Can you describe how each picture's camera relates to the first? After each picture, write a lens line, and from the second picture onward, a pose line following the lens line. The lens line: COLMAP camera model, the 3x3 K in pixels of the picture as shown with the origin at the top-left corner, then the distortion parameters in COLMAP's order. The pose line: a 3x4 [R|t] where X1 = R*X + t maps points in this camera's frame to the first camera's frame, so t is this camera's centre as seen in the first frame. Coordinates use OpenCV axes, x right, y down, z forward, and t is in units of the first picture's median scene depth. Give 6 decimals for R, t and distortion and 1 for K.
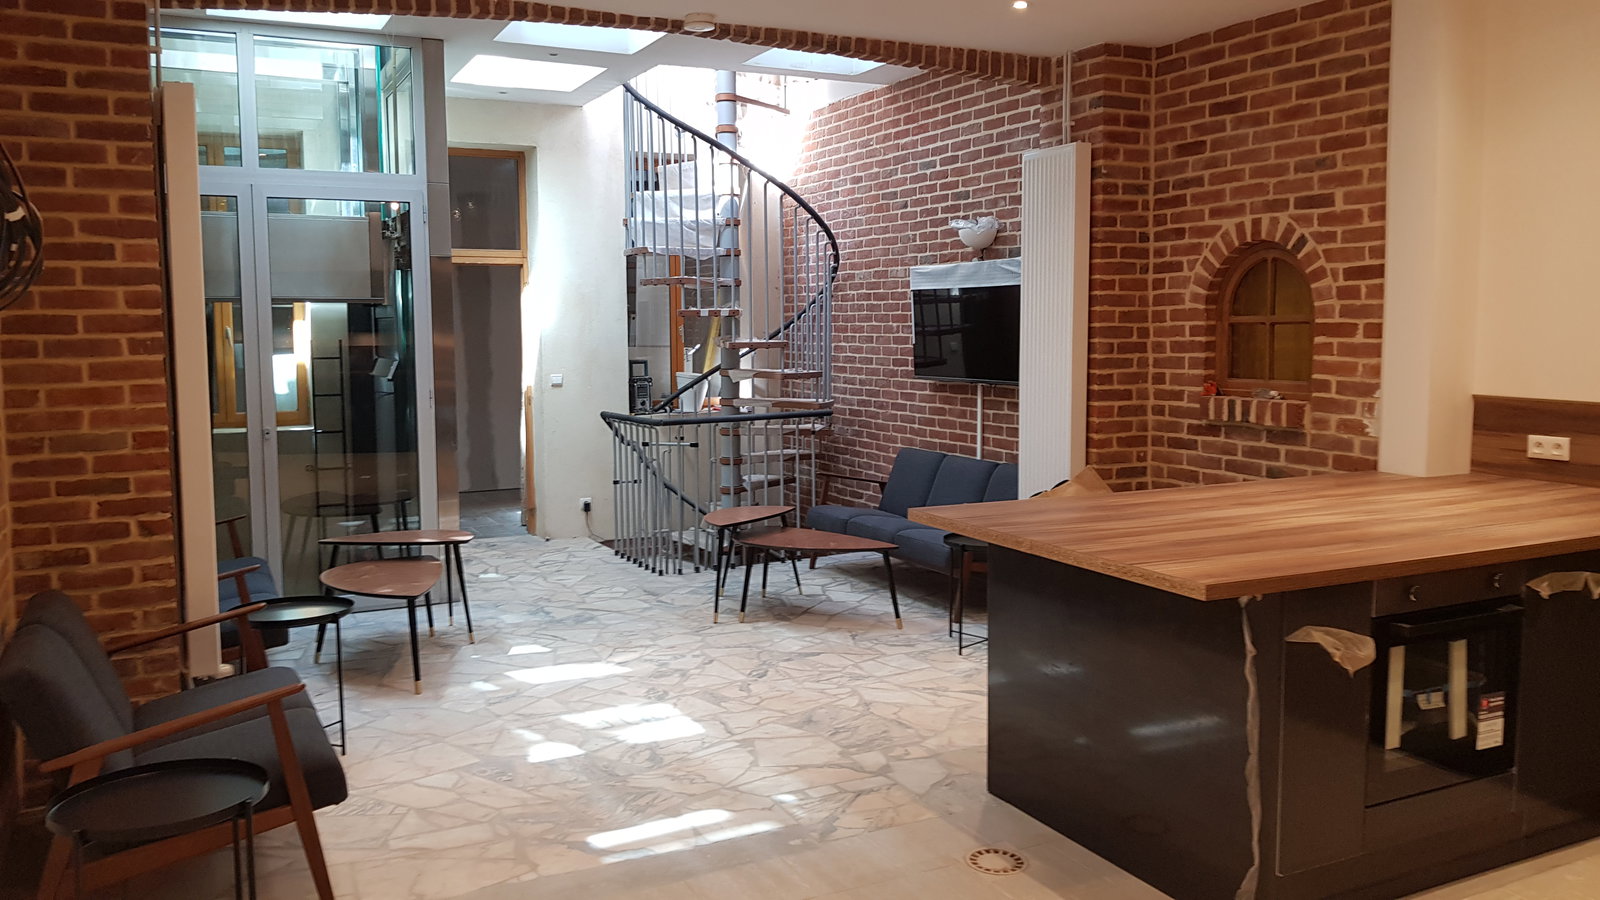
lens RADIAL K [[1252.8, 0, 800.0], [0, 1252.8, 450.0], [0, 0, 1]] dist [0.062870, -0.001280]
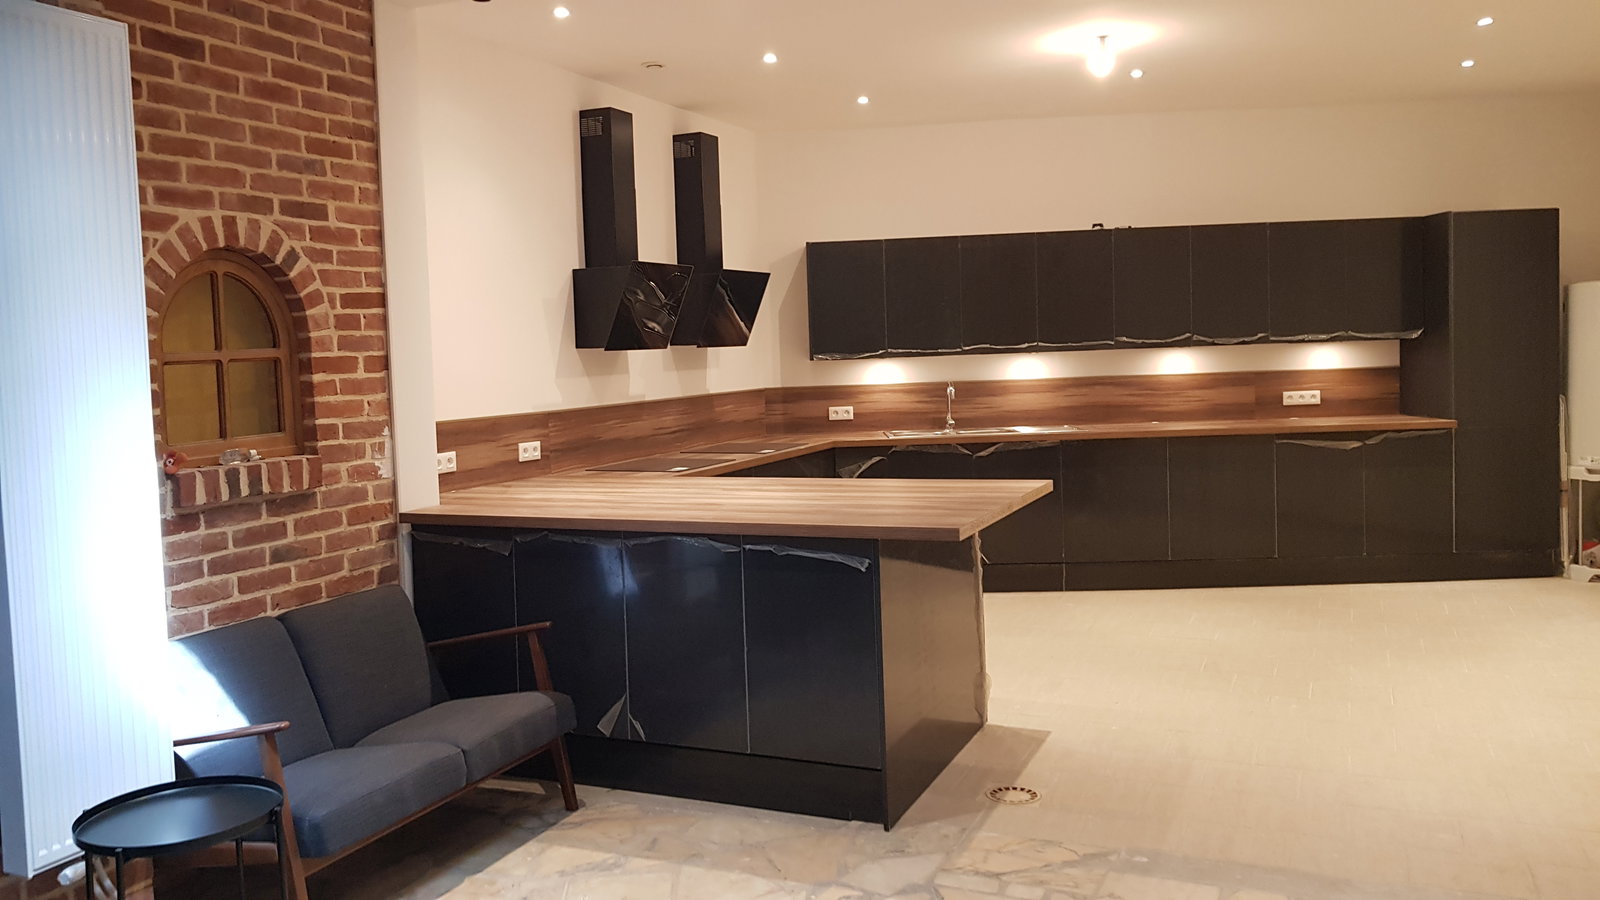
lens RADIAL K [[1189.2, 0, 804.5], [0, 1189.2, 423.5], [0, 0, 1]] dist [0.060974, -0.089833]
pose [[-0.618956, -0.028933, 0.784893, -0.409766], [0.117091, 0.984755, 0.128637, -0.122799], [-0.776649, 0.171524, -0.606132, 1.250973]]
